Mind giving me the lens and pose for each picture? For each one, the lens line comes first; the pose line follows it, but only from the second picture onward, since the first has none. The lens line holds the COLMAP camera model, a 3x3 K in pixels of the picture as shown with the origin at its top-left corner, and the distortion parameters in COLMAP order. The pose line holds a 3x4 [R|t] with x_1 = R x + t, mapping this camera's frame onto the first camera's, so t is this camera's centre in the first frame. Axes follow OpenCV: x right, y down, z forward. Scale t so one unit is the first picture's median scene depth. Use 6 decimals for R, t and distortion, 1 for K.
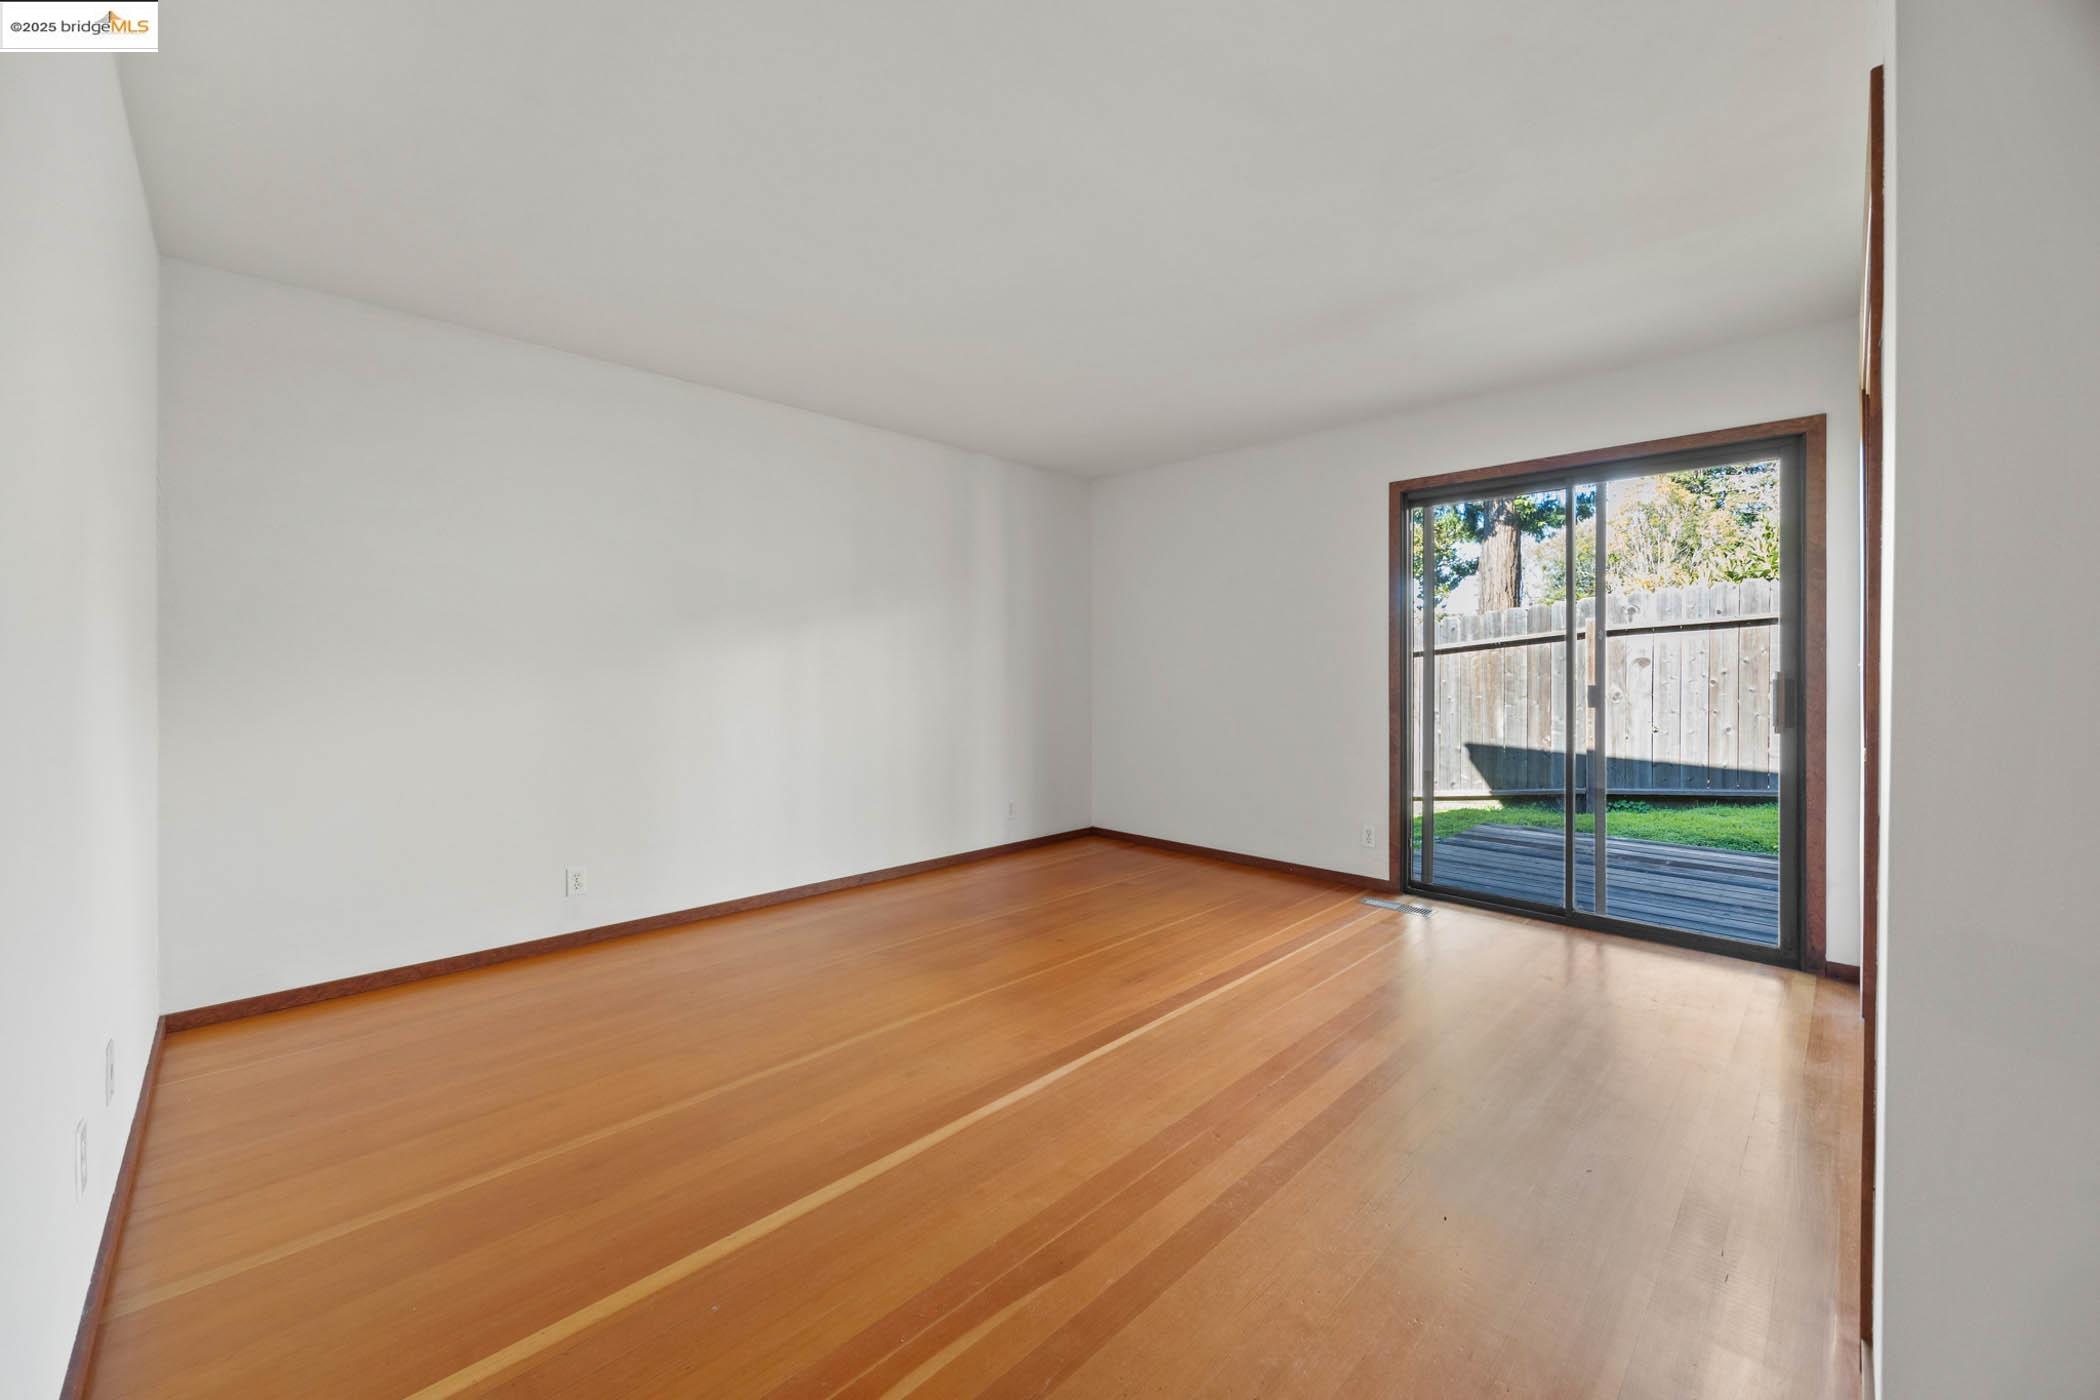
lens RADIAL K [[845.6, 0, 1046.9], [0, 845.6, 665.0], [0, 0, 1]] dist [-0.001676, 0.000525]
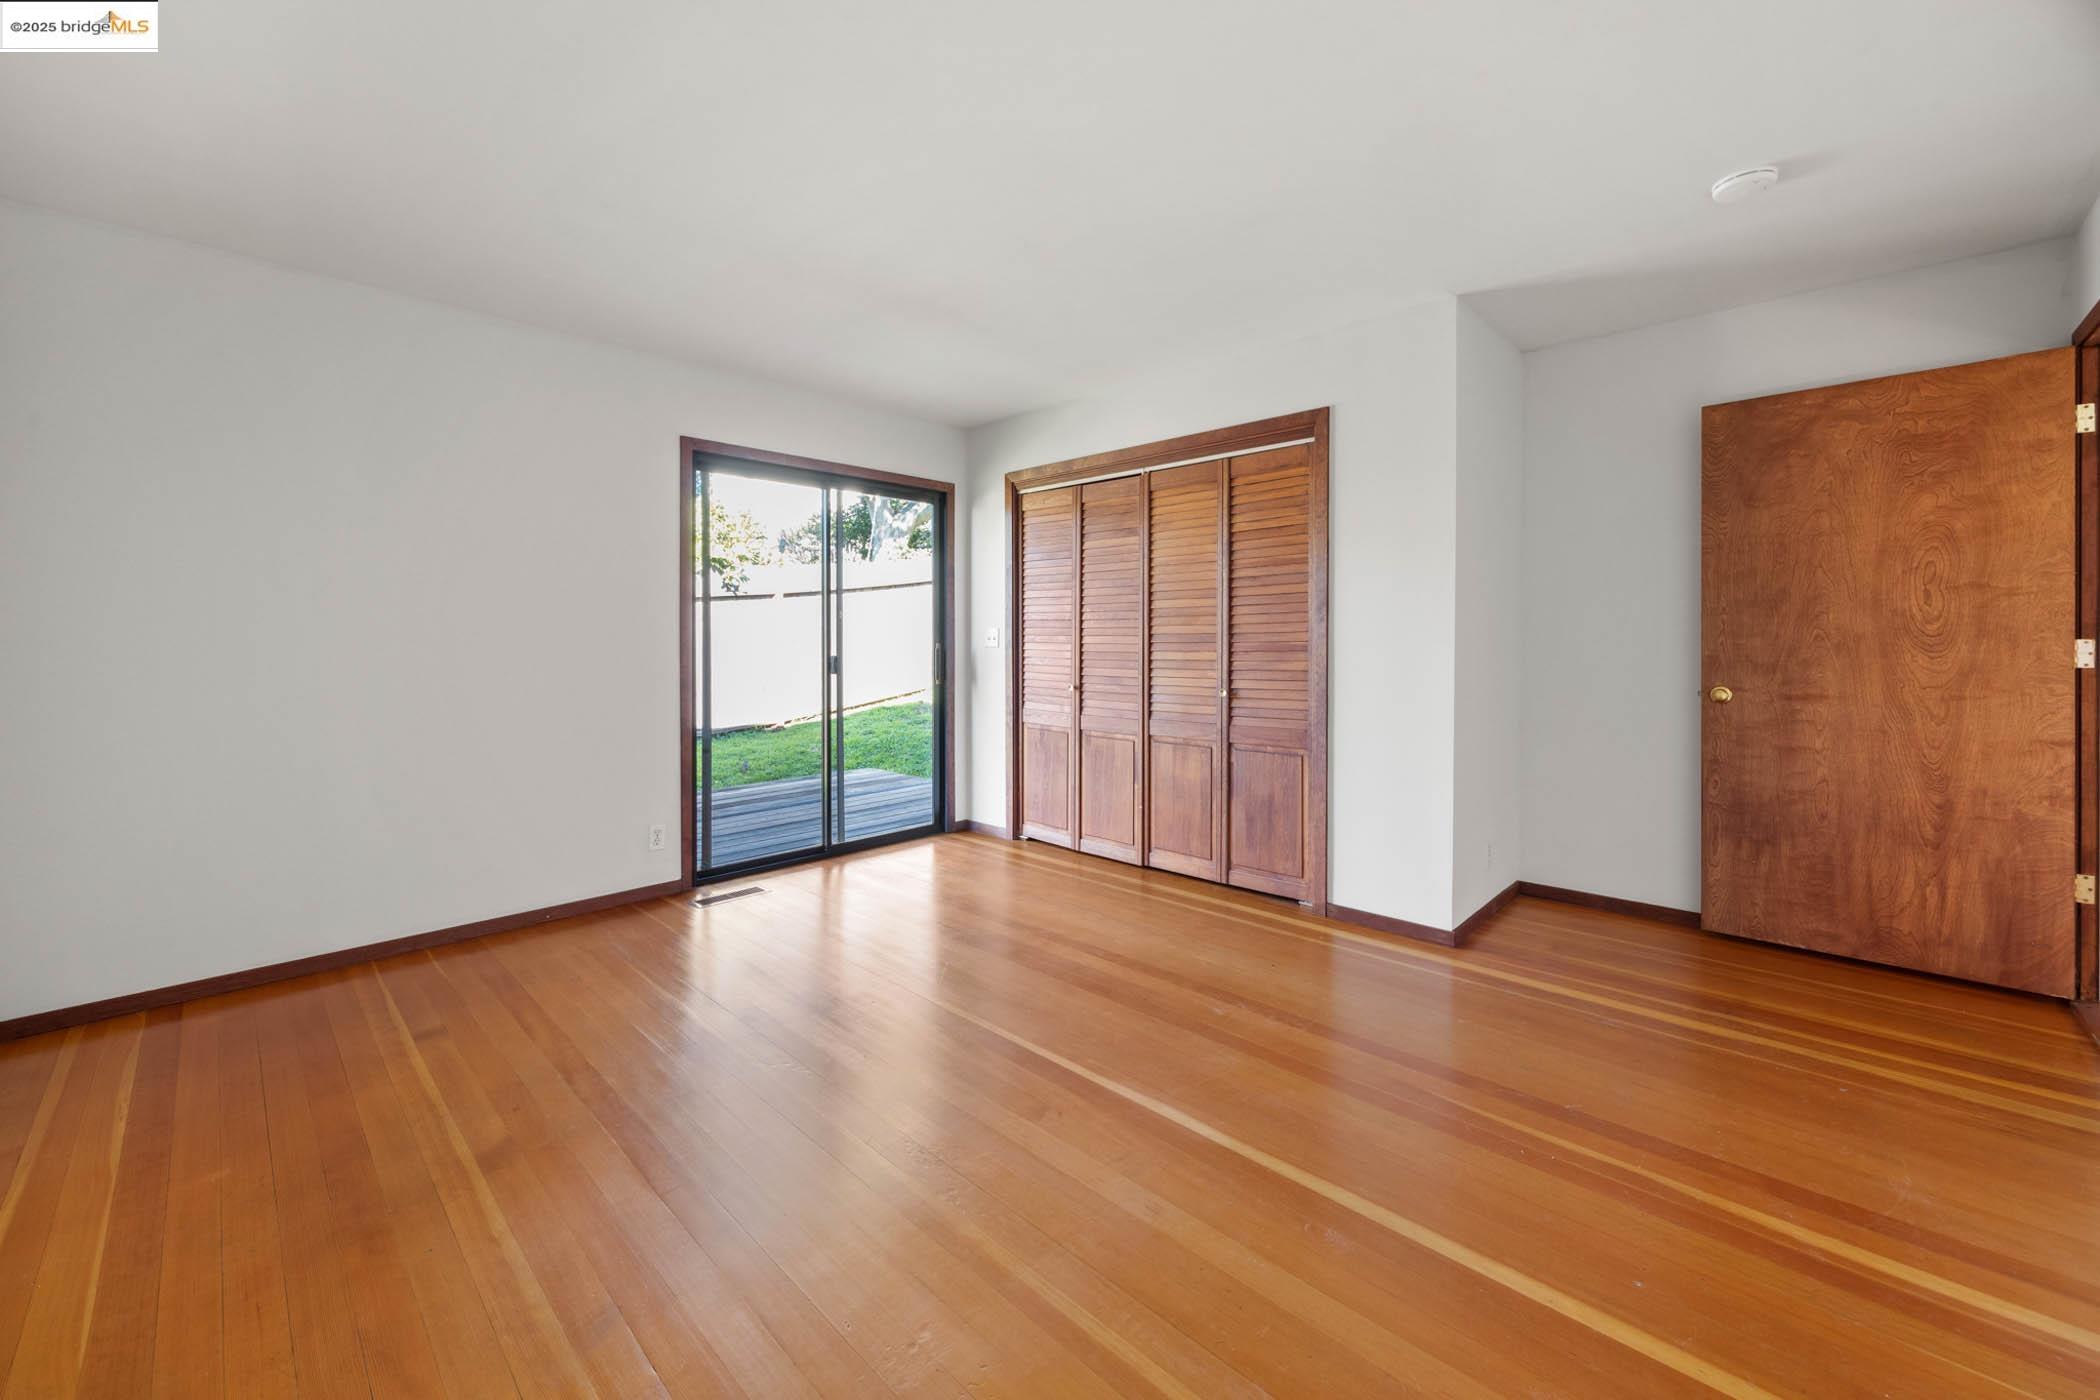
lens RADIAL K [[845.6, 0, 1046.9], [0, 845.6, 665.0], [0, 0, 1]] dist [-0.001676, 0.000525]
pose [[-0.001459, -0.037011, 0.999314, -0.561402], [0.004620, 0.999304, 0.037017, -0.005744], [-0.999988, 0.004670, -0.001287, 0.695429]]
